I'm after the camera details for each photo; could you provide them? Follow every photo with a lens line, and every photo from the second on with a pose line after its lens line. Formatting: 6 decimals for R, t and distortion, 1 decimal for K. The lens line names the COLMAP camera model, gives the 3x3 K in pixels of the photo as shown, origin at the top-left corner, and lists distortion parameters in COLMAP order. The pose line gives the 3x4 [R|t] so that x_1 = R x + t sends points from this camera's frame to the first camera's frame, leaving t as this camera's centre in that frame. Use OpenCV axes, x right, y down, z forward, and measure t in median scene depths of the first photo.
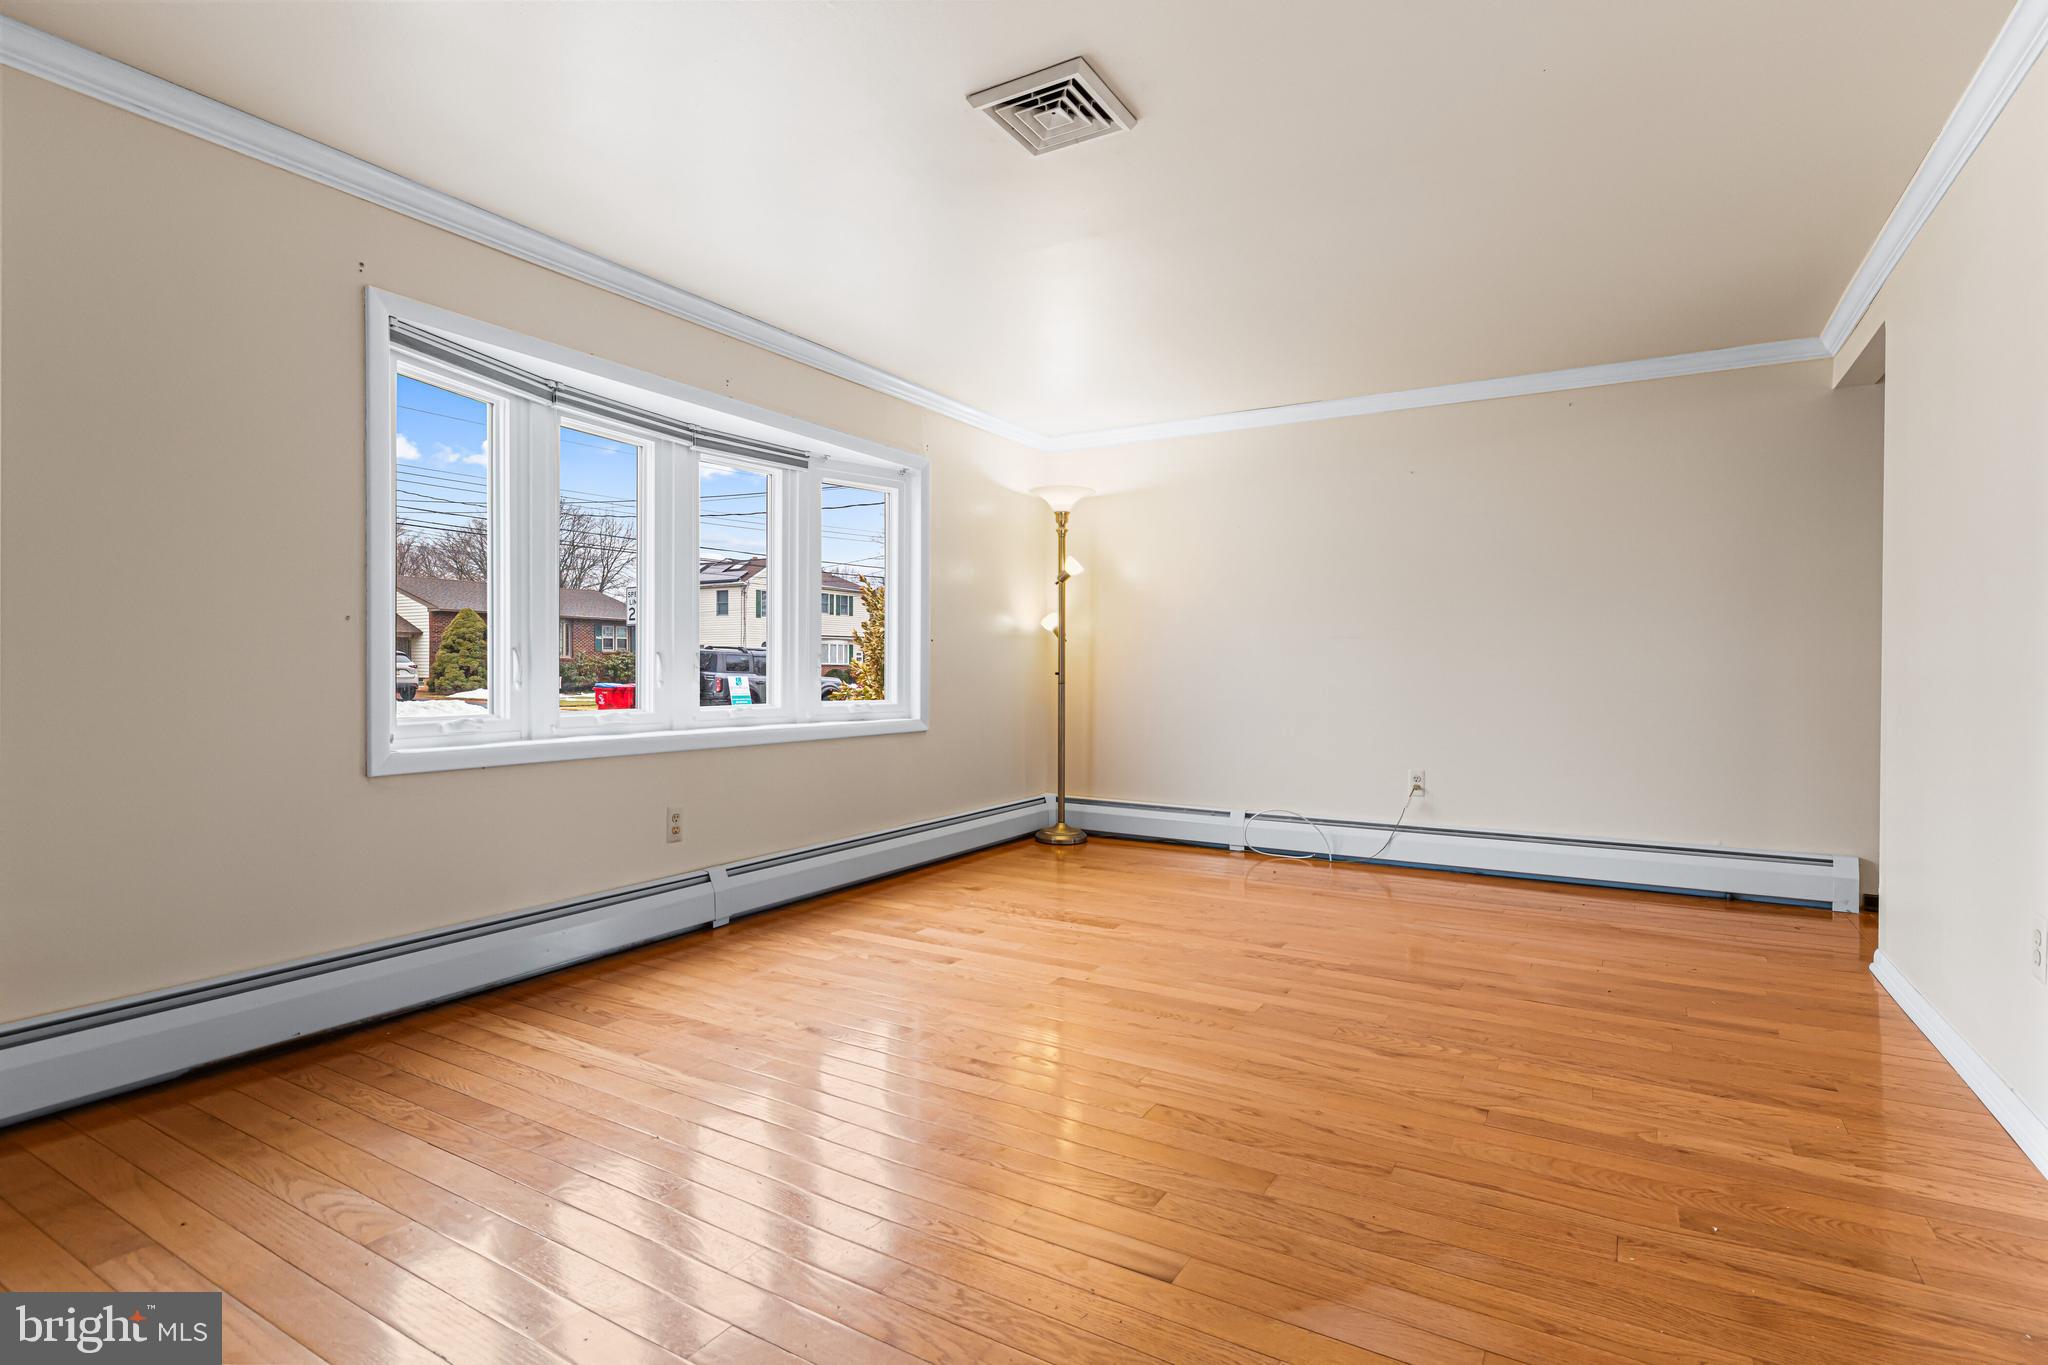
lens RADIAL K [[886.4, 0, 1022.4], [0, 886.4, 676.2], [0, 0, 1]] dist [0.001604, 0.000192]
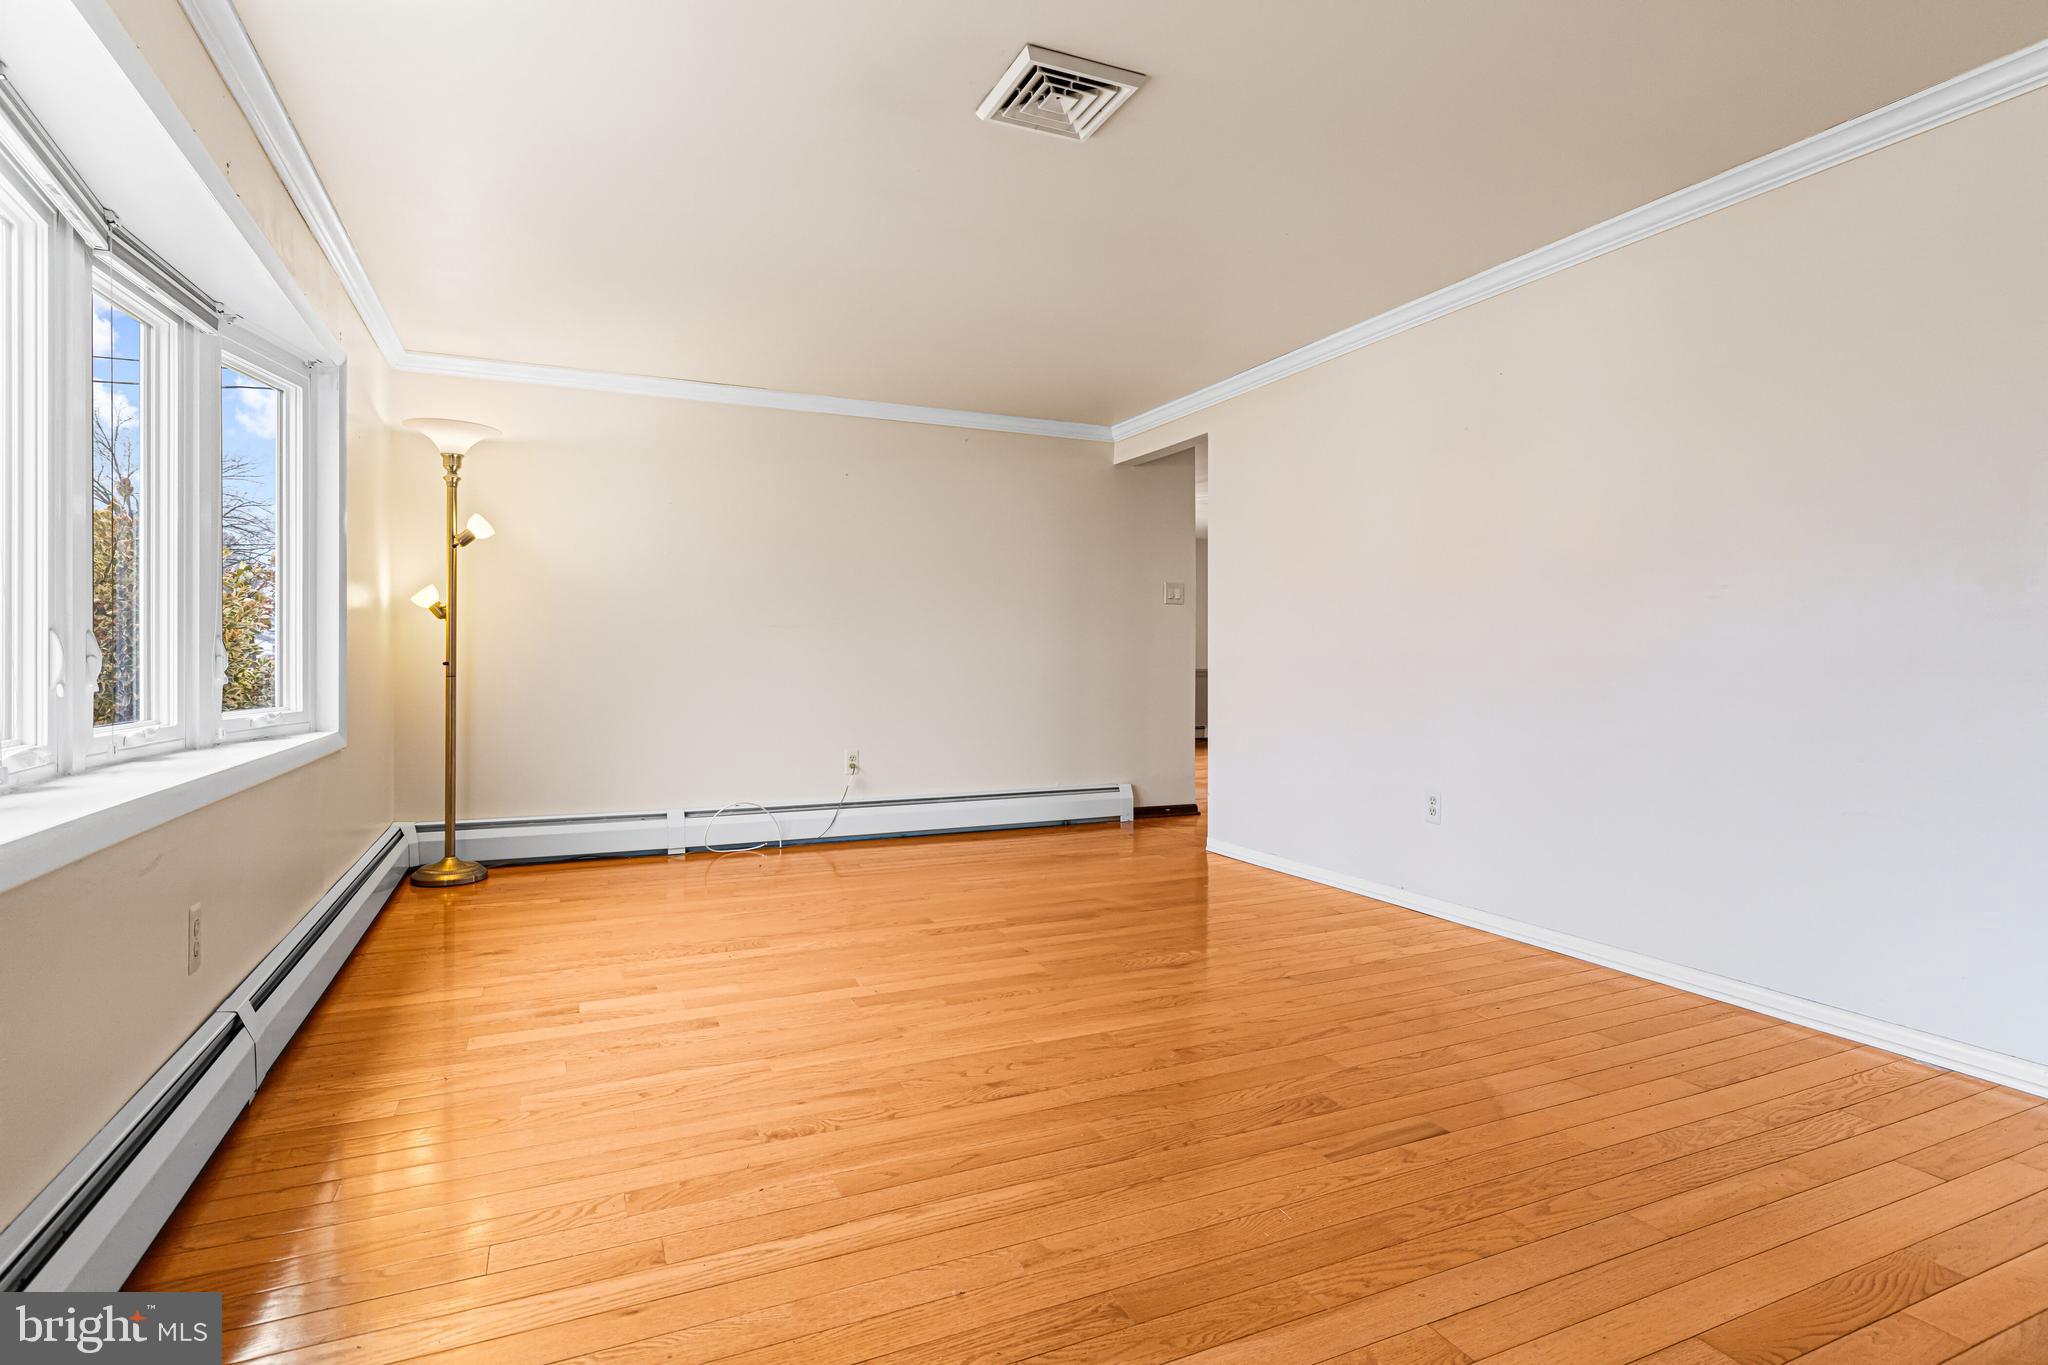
lens RADIAL K [[952.1, 0, 898.8], [0, 952.1, 659.9], [0, 0, 1]] dist [0.001140, 0.000272]
pose [[0.650892, -0.004327, 0.759158, -0.566001], [0.007577, 0.999971, -0.000797, -0.004157], [-0.759133, 0.006271, 0.650906, 0.281254]]
